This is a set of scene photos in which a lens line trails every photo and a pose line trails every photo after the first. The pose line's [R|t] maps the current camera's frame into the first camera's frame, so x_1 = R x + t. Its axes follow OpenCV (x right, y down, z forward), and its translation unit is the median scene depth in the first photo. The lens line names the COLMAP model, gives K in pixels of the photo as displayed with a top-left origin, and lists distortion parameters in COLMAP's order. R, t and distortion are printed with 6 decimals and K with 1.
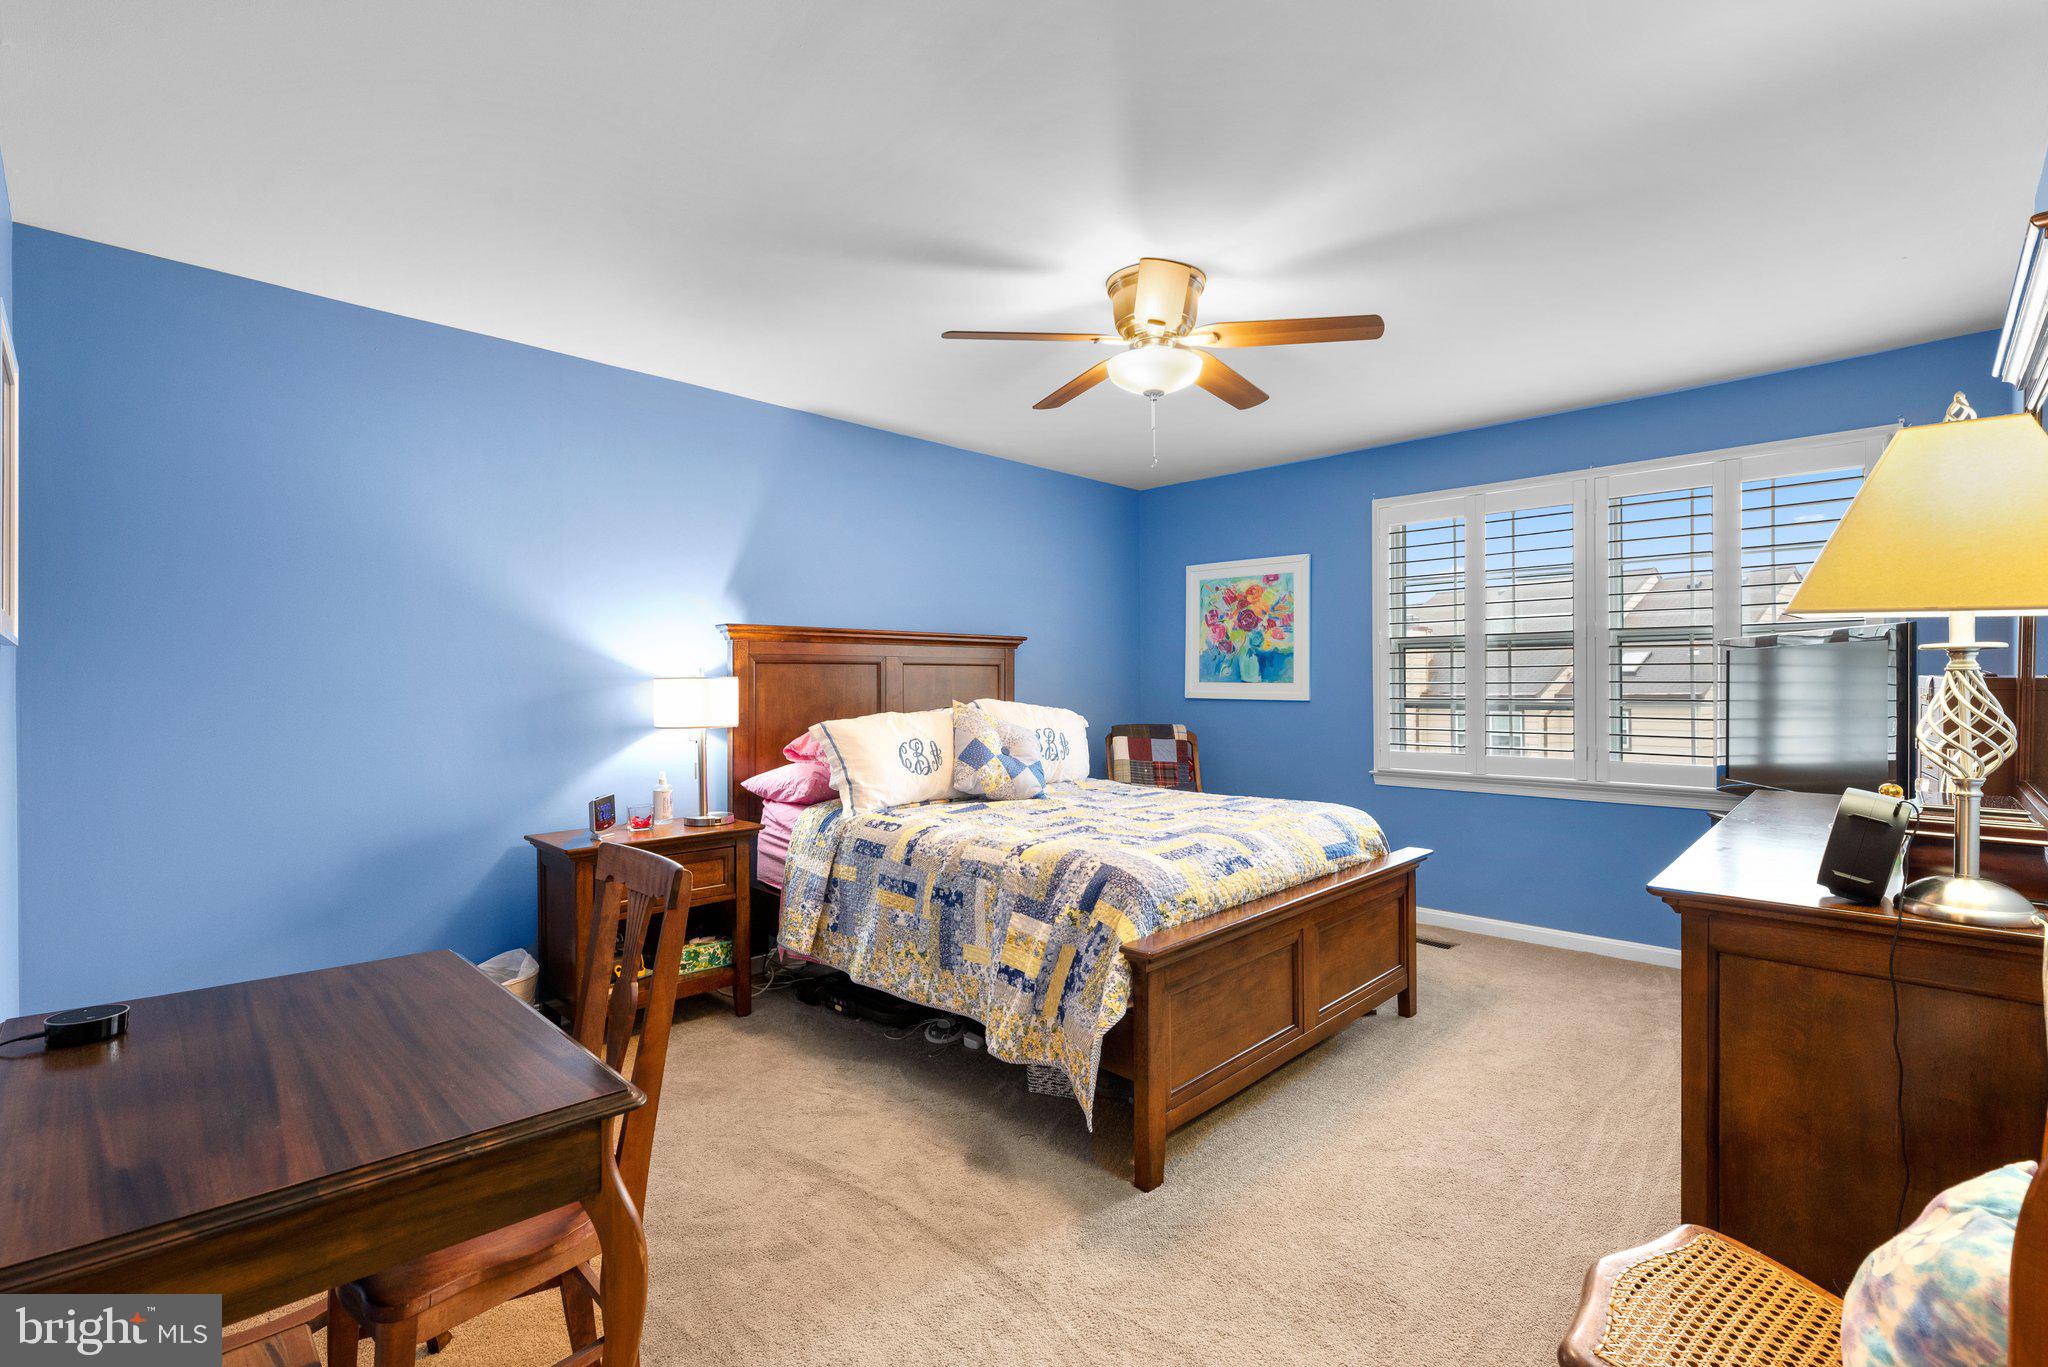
lens RADIAL K [[920.1, 0, 1029.2], [0, 920.1, 695.2], [0, 0, 1]] dist [0.001582, 0.000116]
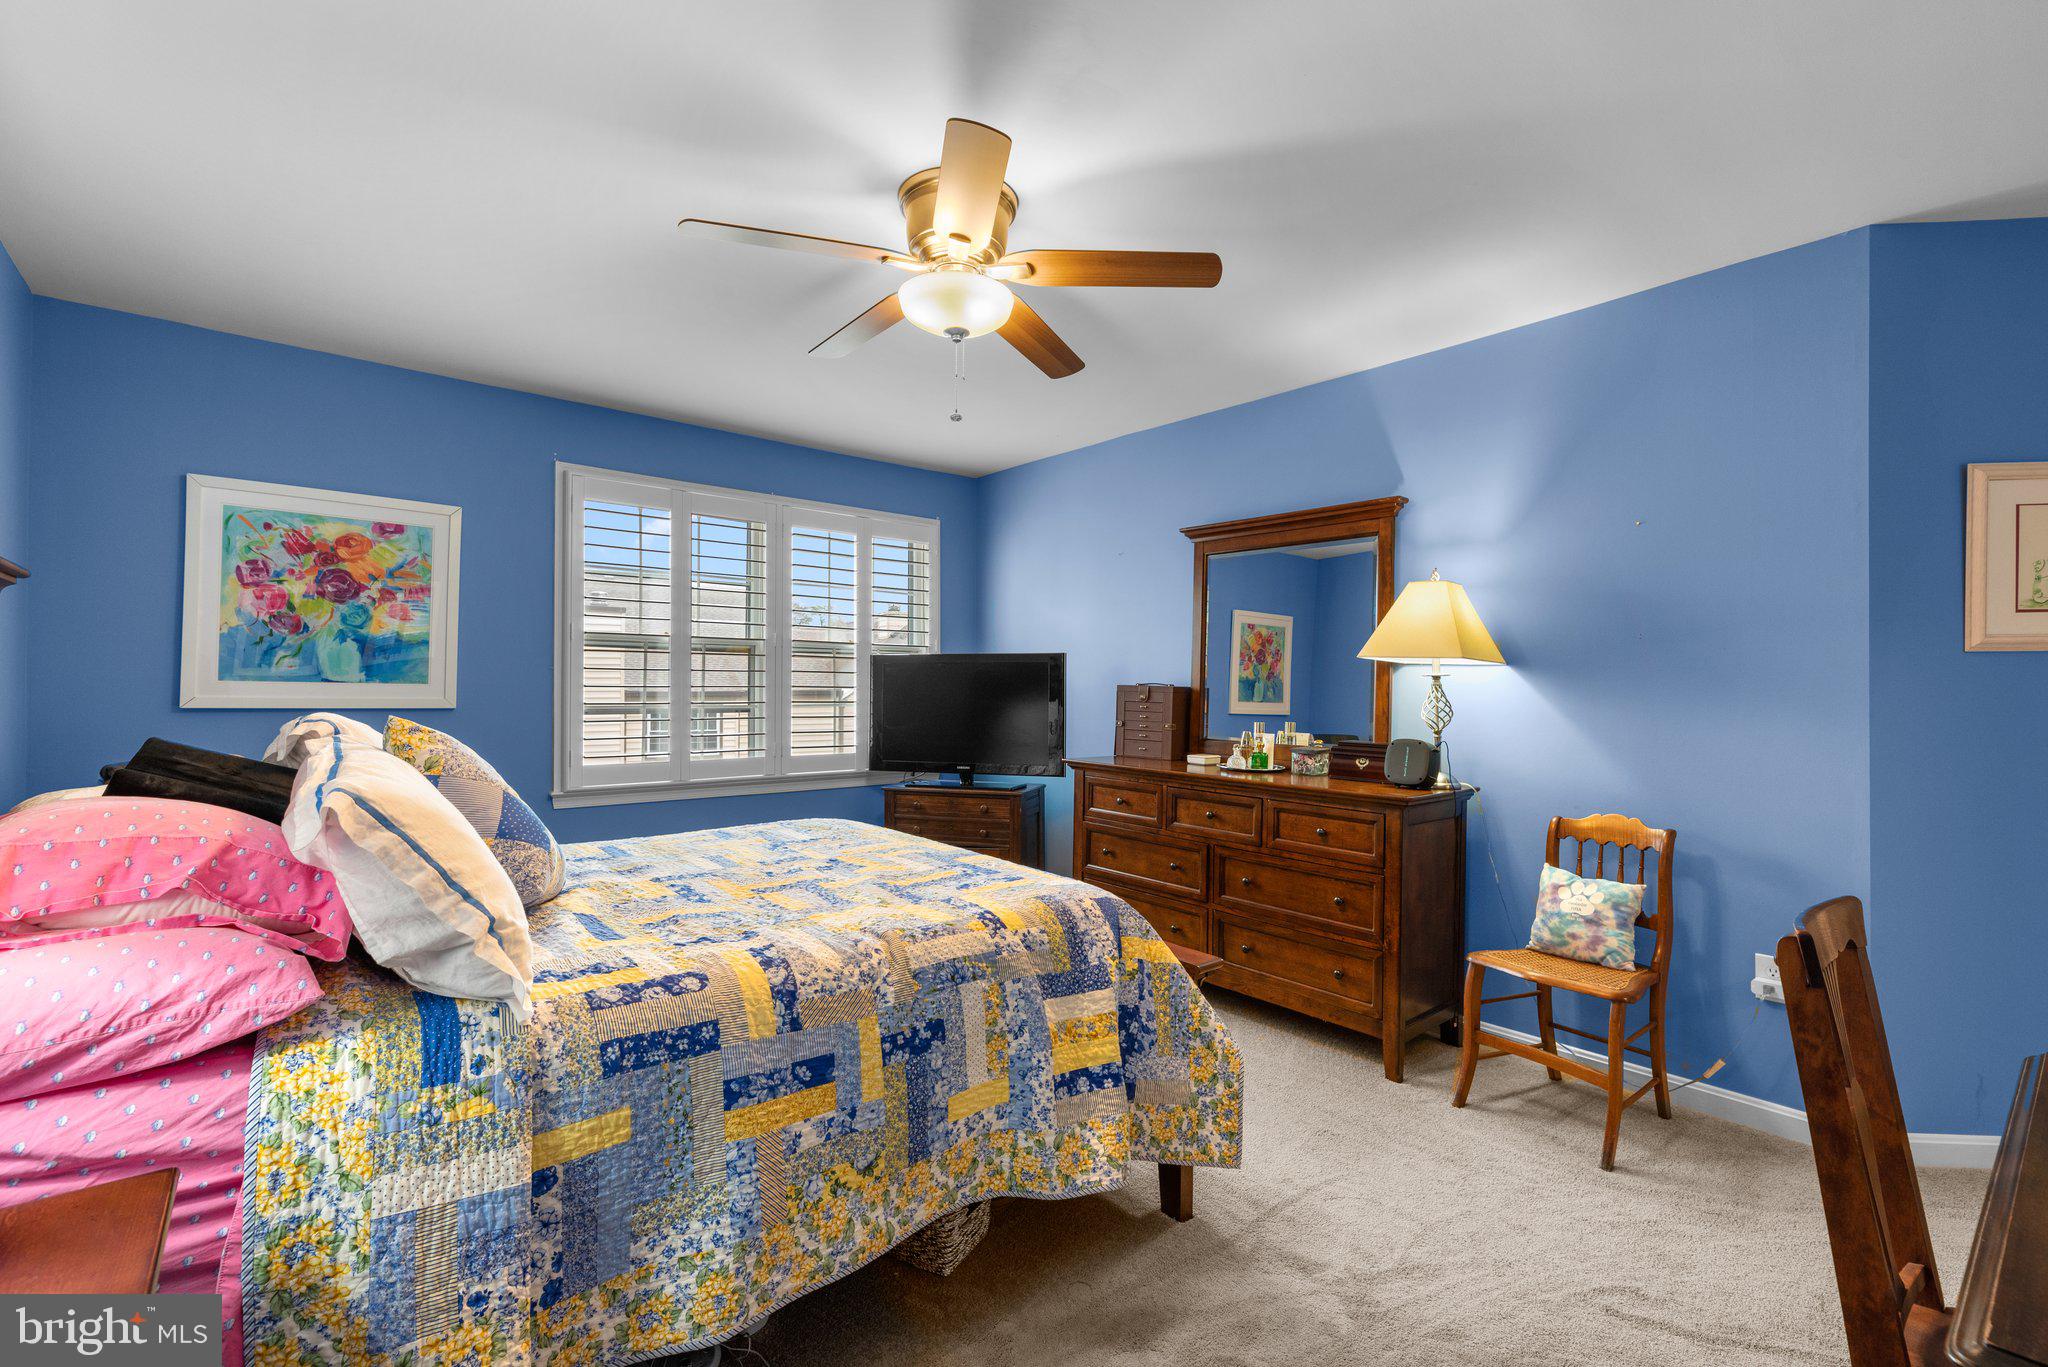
lens RADIAL K [[920.1, 0, 1029.2], [0, 920.1, 695.2], [0, 0, 1]] dist [0.001582, 0.000116]
pose [[0.085473, -0.002957, 0.996336, -0.388469], [0.008189, 0.999964, 0.002265, -0.002879], [-0.996307, 0.007966, 0.085495, 0.501340]]
